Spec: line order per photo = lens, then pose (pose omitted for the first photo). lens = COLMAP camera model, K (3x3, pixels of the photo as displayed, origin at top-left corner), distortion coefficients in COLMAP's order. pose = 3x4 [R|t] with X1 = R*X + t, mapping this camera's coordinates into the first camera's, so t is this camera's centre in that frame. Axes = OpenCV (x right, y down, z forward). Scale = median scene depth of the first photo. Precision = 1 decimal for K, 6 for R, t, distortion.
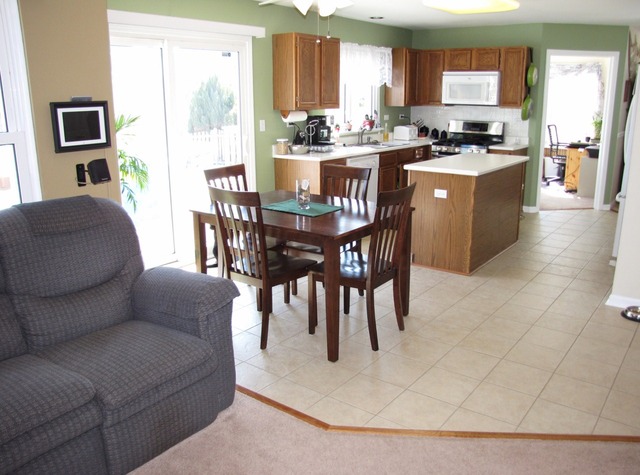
lens RADIAL K [[557.5, 0, 320.0], [0, 557.5, 237.5], [0, 0, 1]] dist [-0.192200, 0.154080]
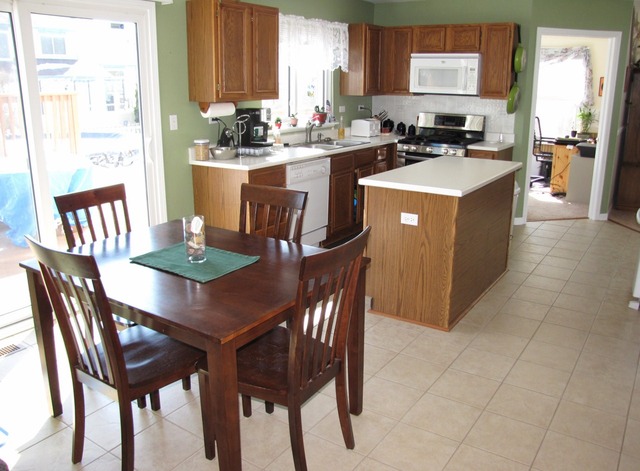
lens RADIAL K [[549.3, 0, 321.9], [0, 549.3, 227.7], [0, 0, 1]] dist [-0.184749, 0.143733]
pose [[0.998104, -0.006748, 0.061173, 0.043880], [0.006183, 0.999937, 0.009414, -0.054672], [-0.061233, -0.009018, 0.998083, 0.212040]]
